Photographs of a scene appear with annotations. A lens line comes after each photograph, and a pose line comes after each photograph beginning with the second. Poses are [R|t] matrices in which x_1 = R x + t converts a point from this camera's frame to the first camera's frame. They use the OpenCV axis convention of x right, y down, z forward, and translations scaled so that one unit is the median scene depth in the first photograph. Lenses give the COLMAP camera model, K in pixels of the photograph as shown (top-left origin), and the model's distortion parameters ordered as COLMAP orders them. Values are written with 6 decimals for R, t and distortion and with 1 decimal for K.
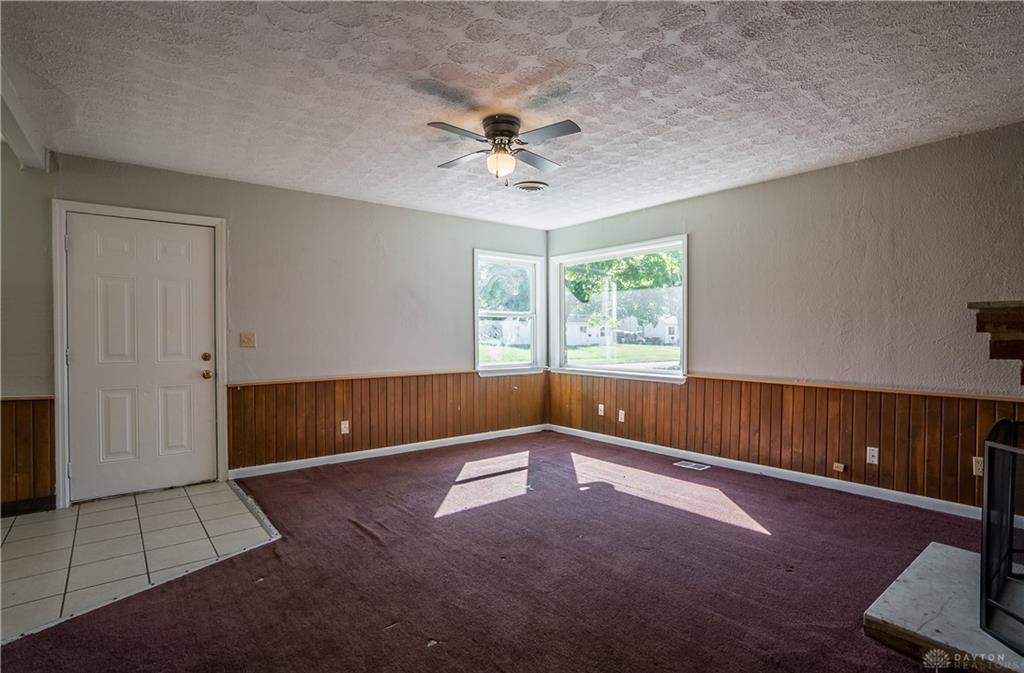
lens RADIAL K [[503.8, 0, 508.9], [0, 503.8, 343.2], [0, 0, 1]] dist [-0.021902, 0.000224]
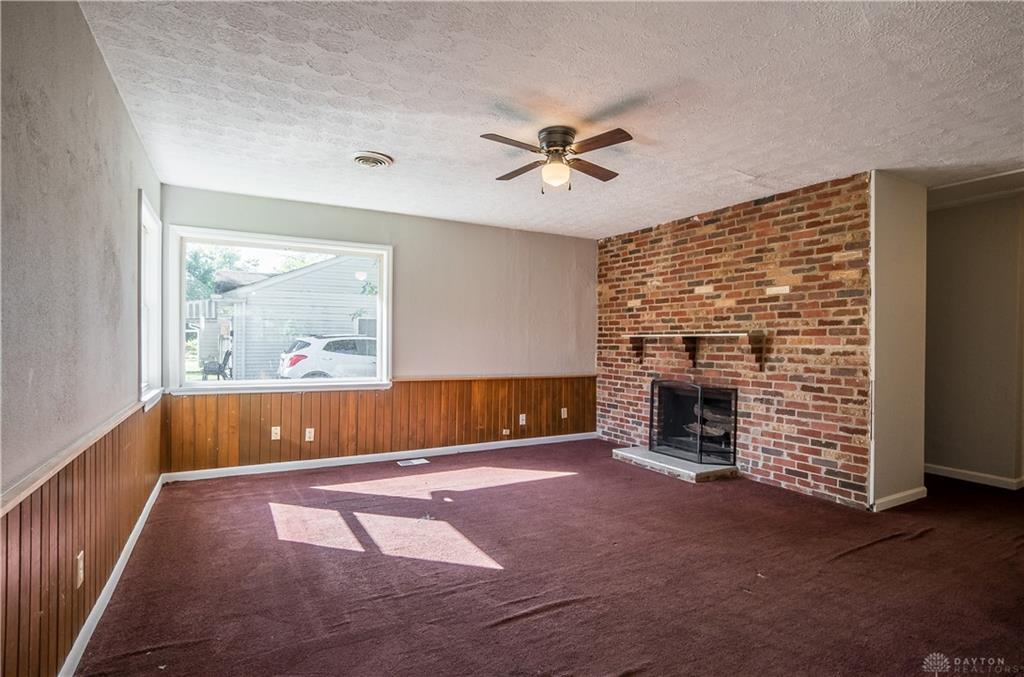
lens RADIAL K [[502.1, 0, 504.8], [0, 502.1, 338.4], [0, 0, 1]] dist [-0.027354, -0.000056]
pose [[0.184480, 0.010310, 0.982782, -0.674172], [0.010422, 0.999868, -0.012446, -0.008378], [-0.982781, 0.012538, 0.184348, 0.609116]]
